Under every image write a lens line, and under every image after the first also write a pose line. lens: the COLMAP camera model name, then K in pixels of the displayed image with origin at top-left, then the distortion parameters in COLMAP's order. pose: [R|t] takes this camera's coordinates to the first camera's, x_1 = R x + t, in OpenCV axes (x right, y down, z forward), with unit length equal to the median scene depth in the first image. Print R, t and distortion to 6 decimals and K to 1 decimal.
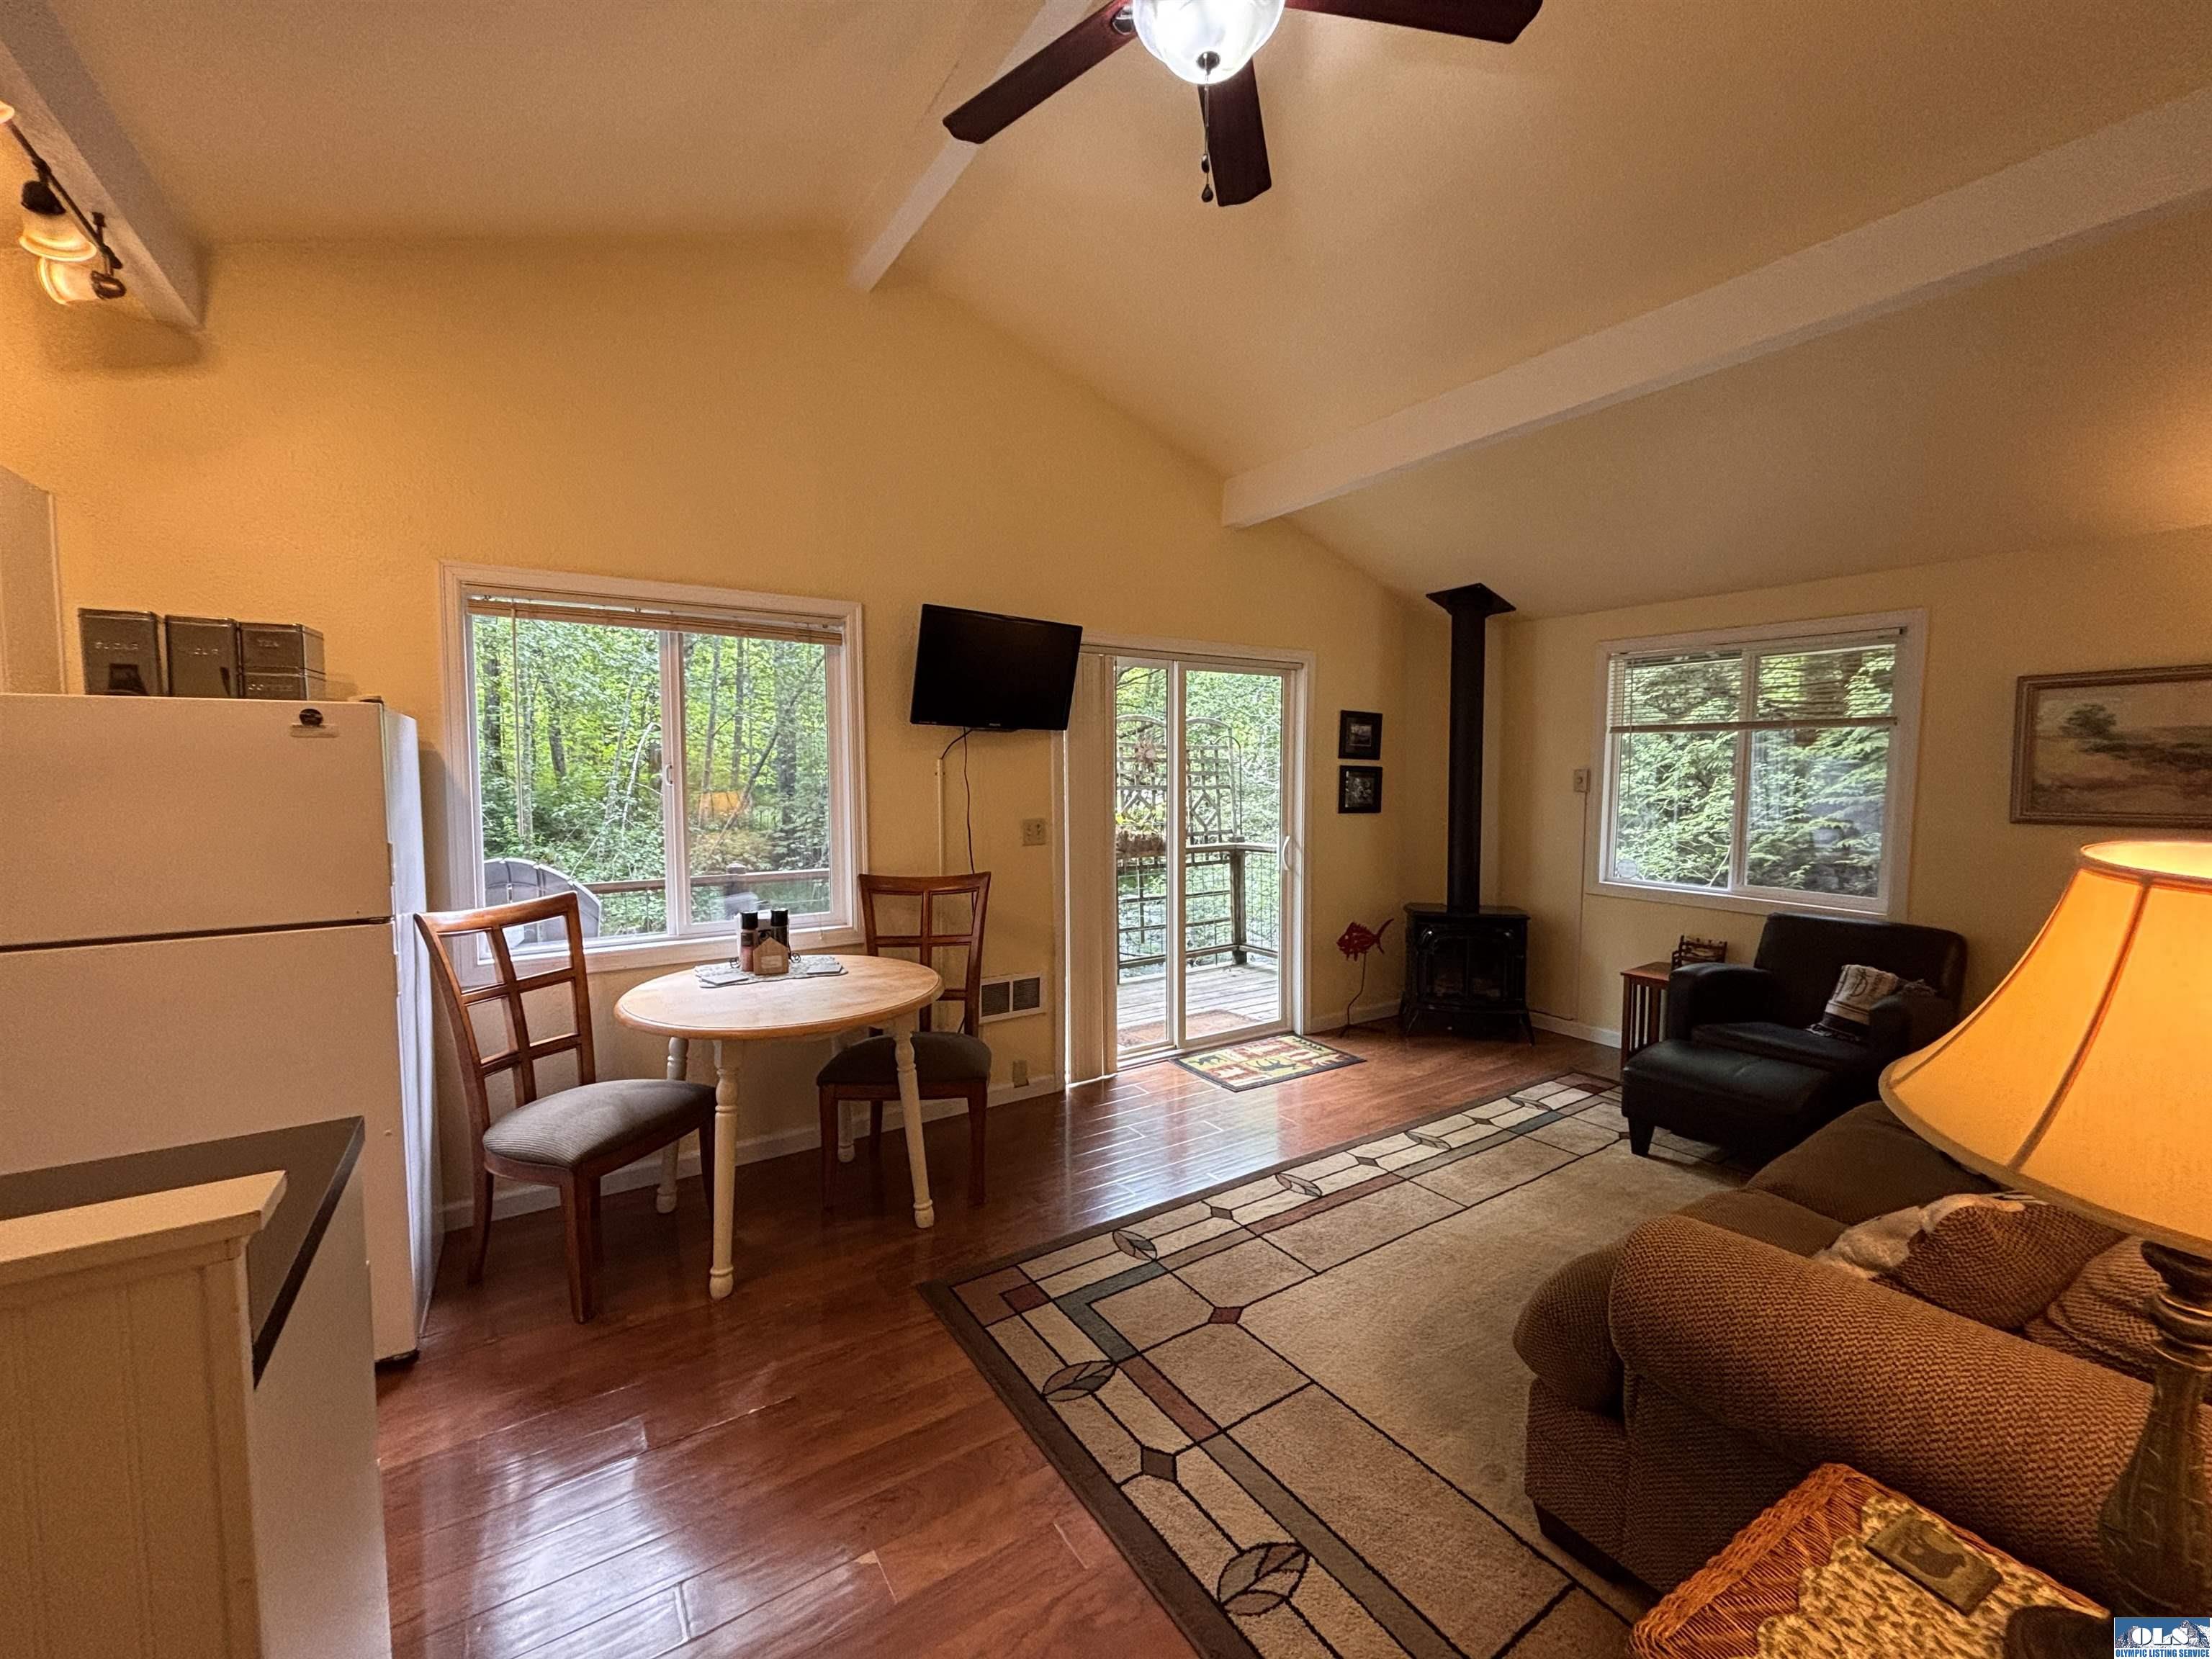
lens RADIAL K [[889.7, 0, 1106.6], [0, 889.7, 827.2], [0, 0, 1]] dist [-0.001447, -0.000184]
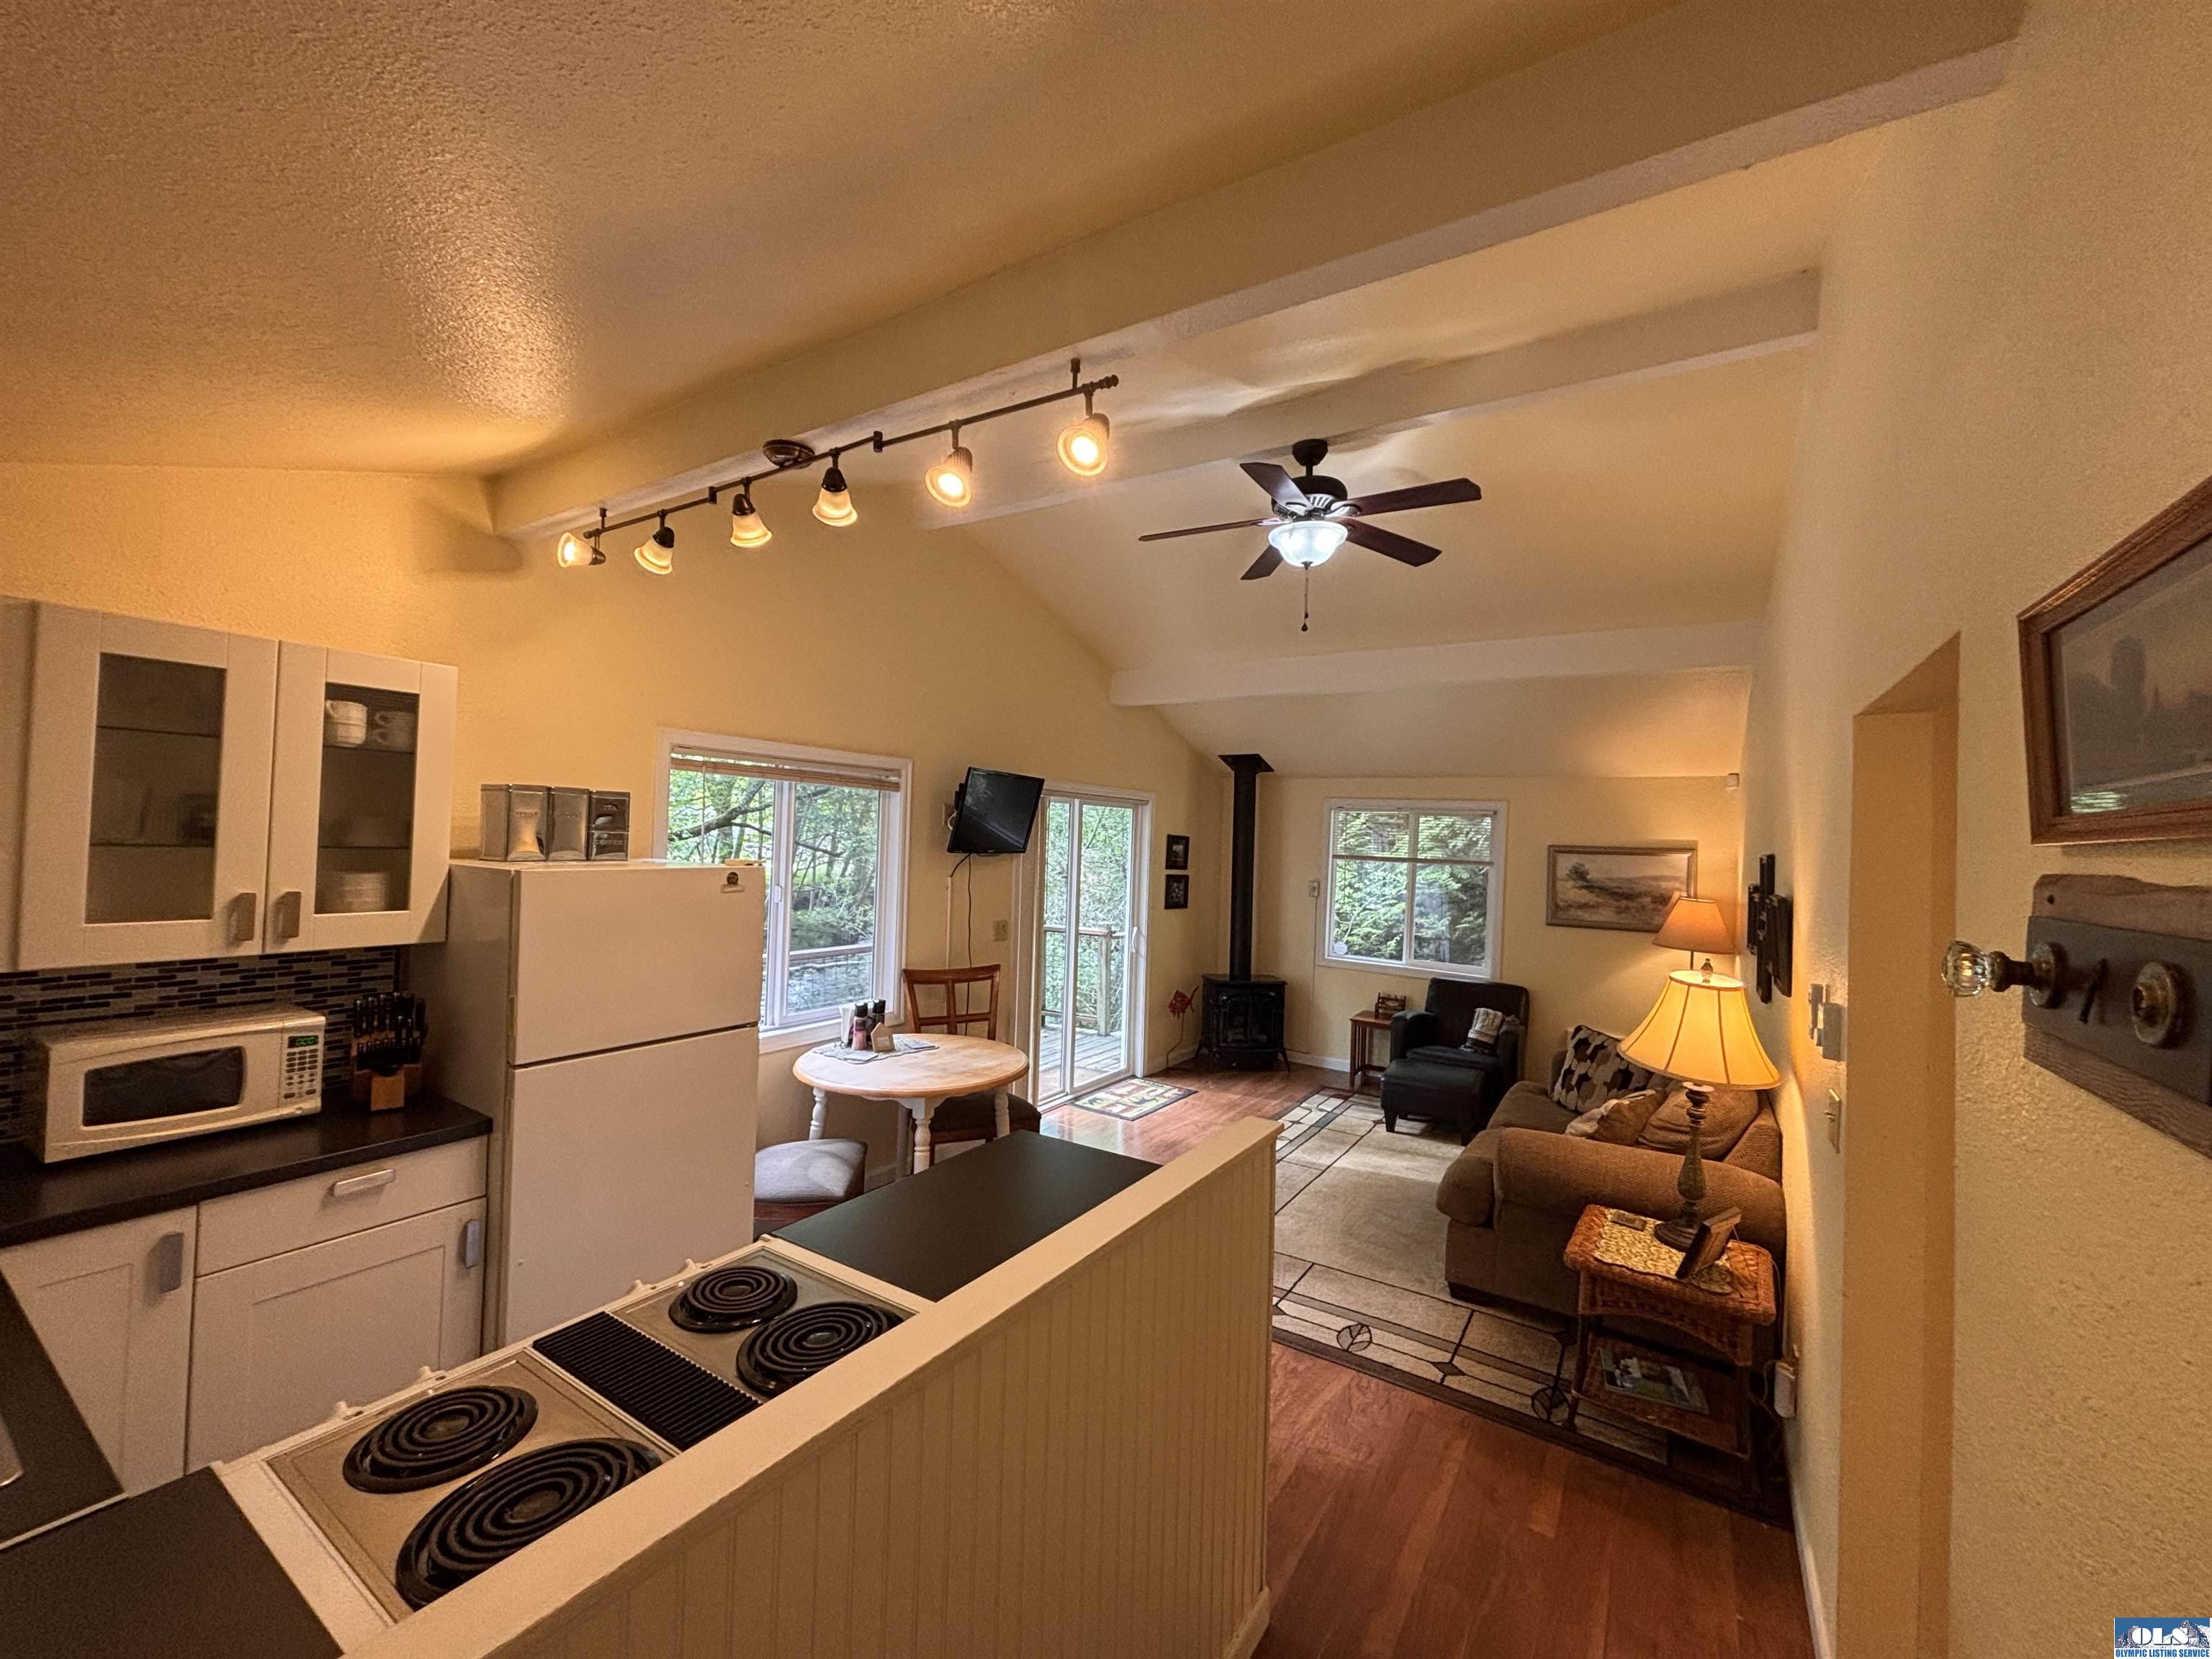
lens RADIAL K [[889.7, 0, 1106.4], [0, 889.7, 823.4], [0, 0, 1]] dist [-0.001447, -0.000184]
pose [[0.913198, 0.041054, 0.405443, -0.536544], [-0.011759, 0.997153, -0.074483, -0.064615], [-0.407346, 0.063250, 0.911081, -0.296216]]
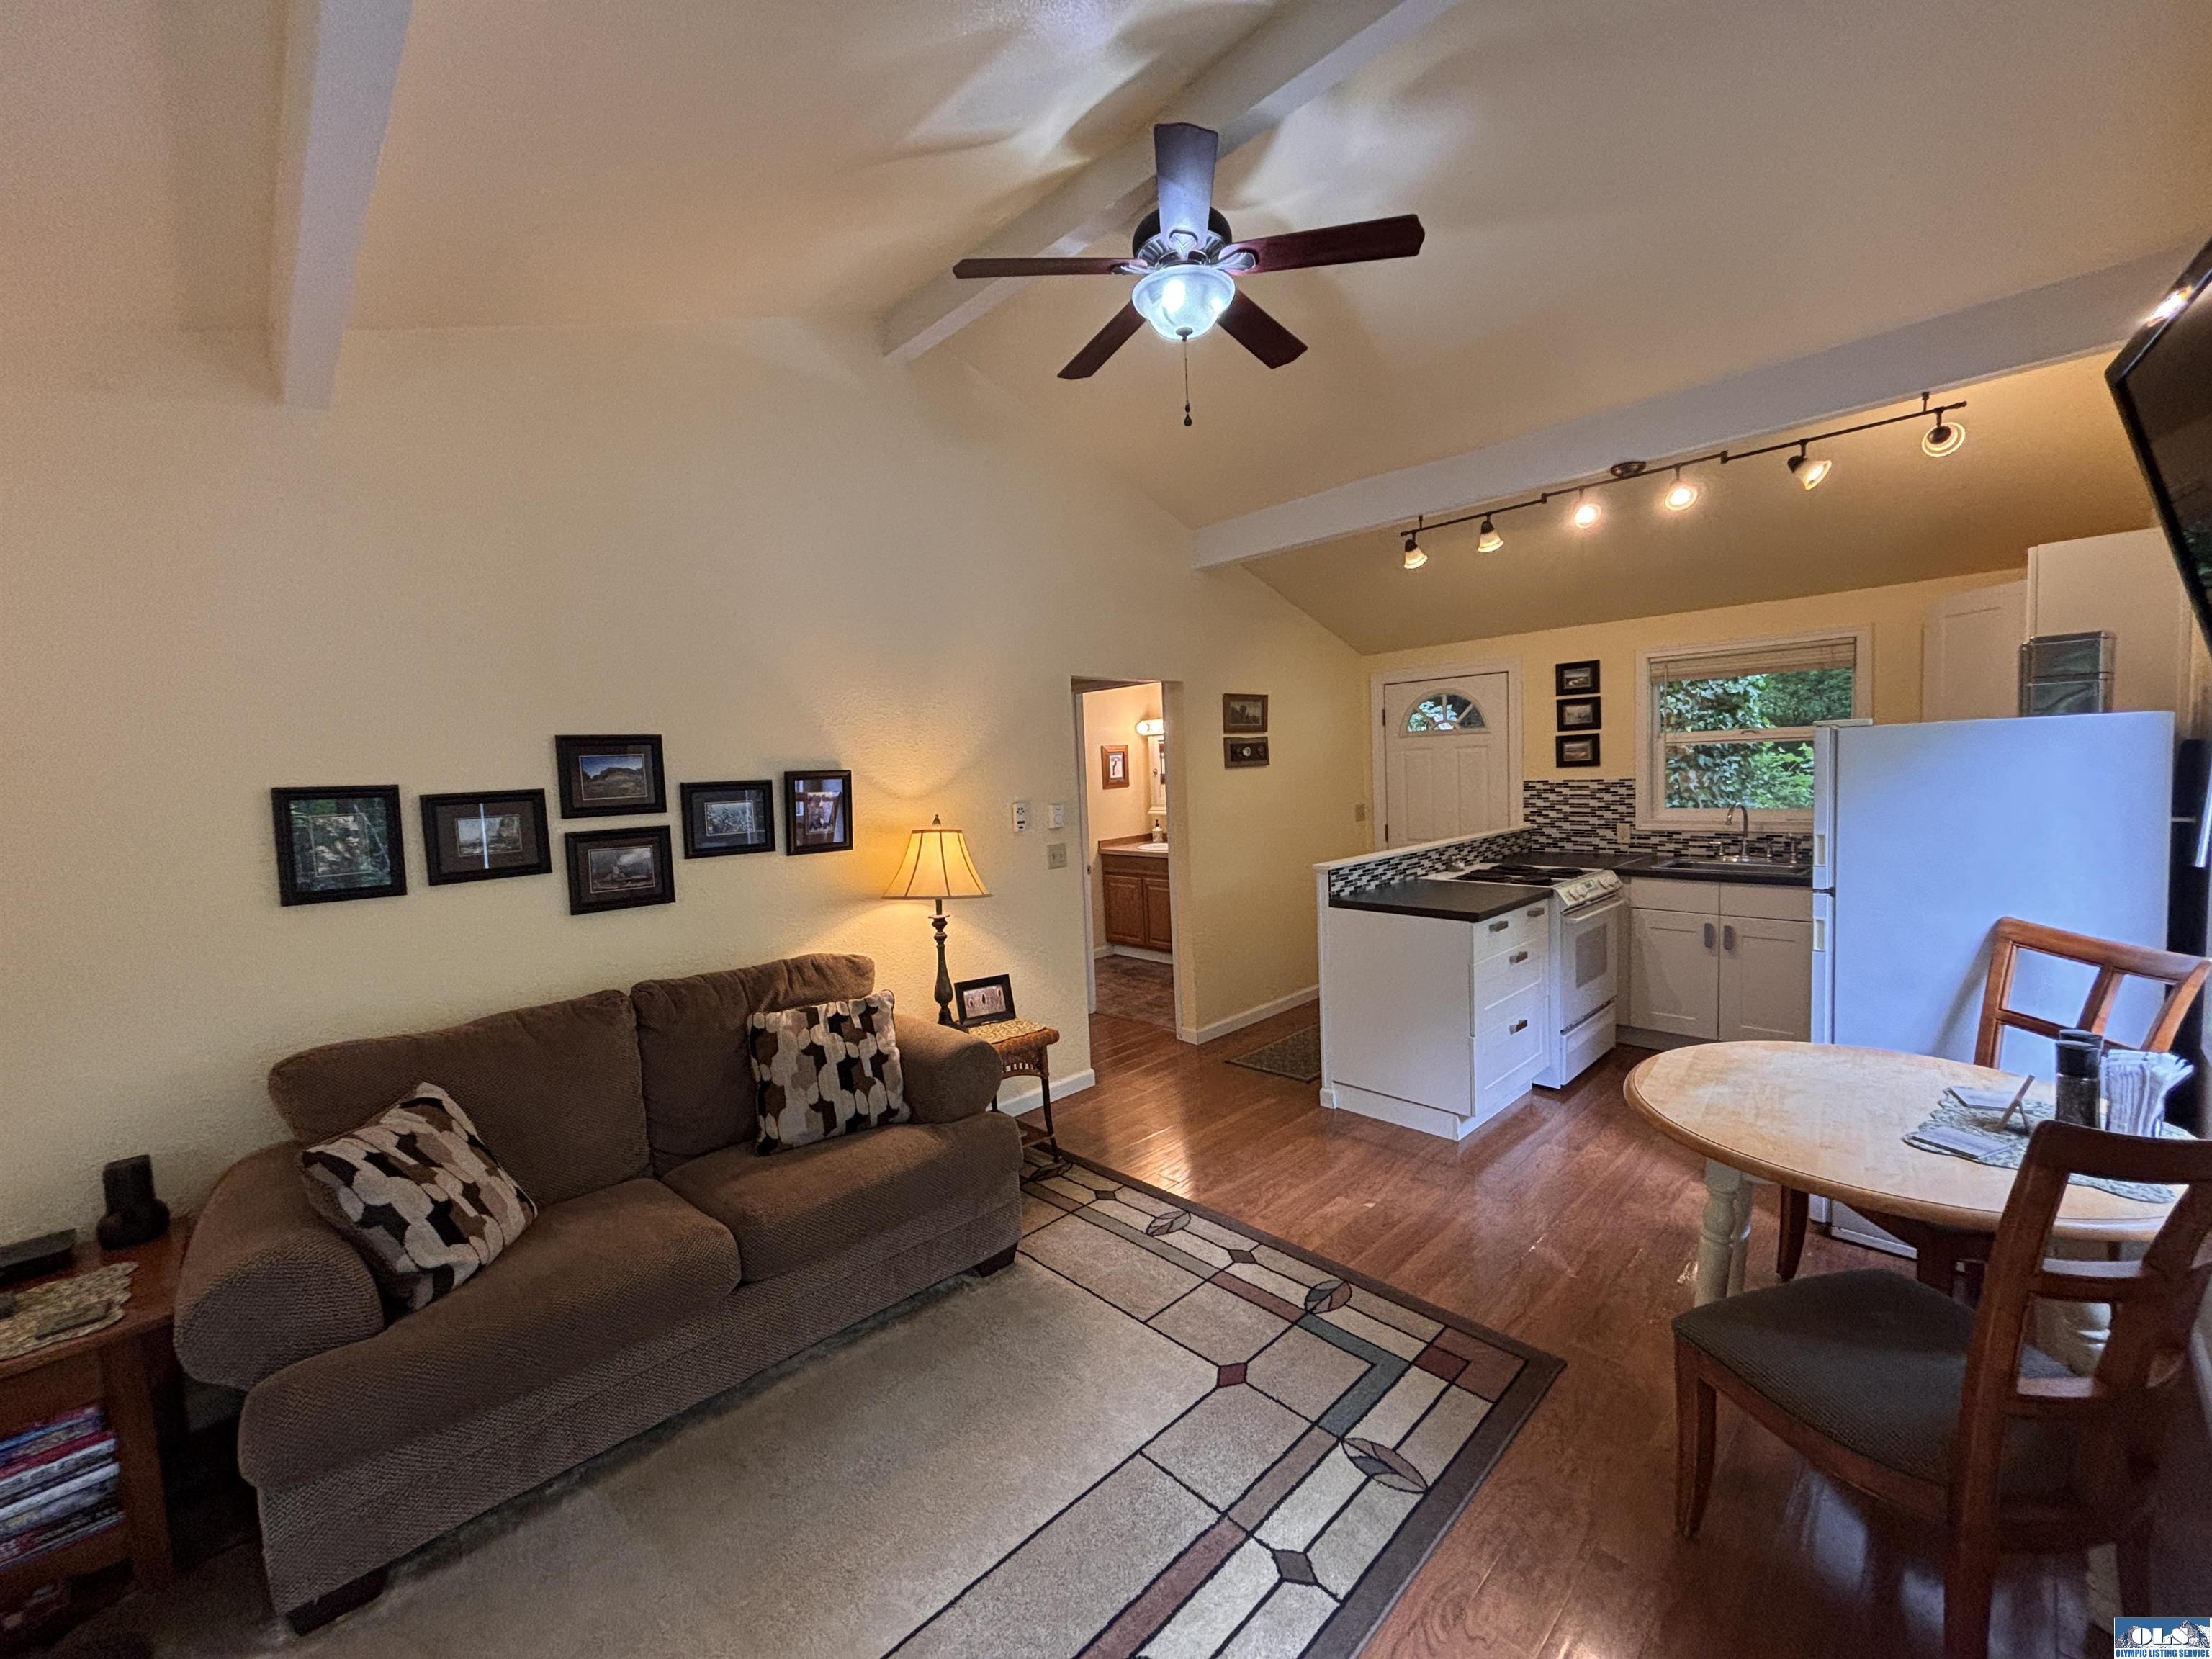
lens RADIAL K [[889.7, 0, 1105.6], [0, 889.7, 820.4], [0, 0, 1]] dist [-0.001447, -0.000184]
pose [[-0.981388, 0.055092, -0.183965, 0.281809], [0.033515, 0.992400, 0.118403, -0.117026], [0.189090, 0.110034, -0.975775, 1.258840]]
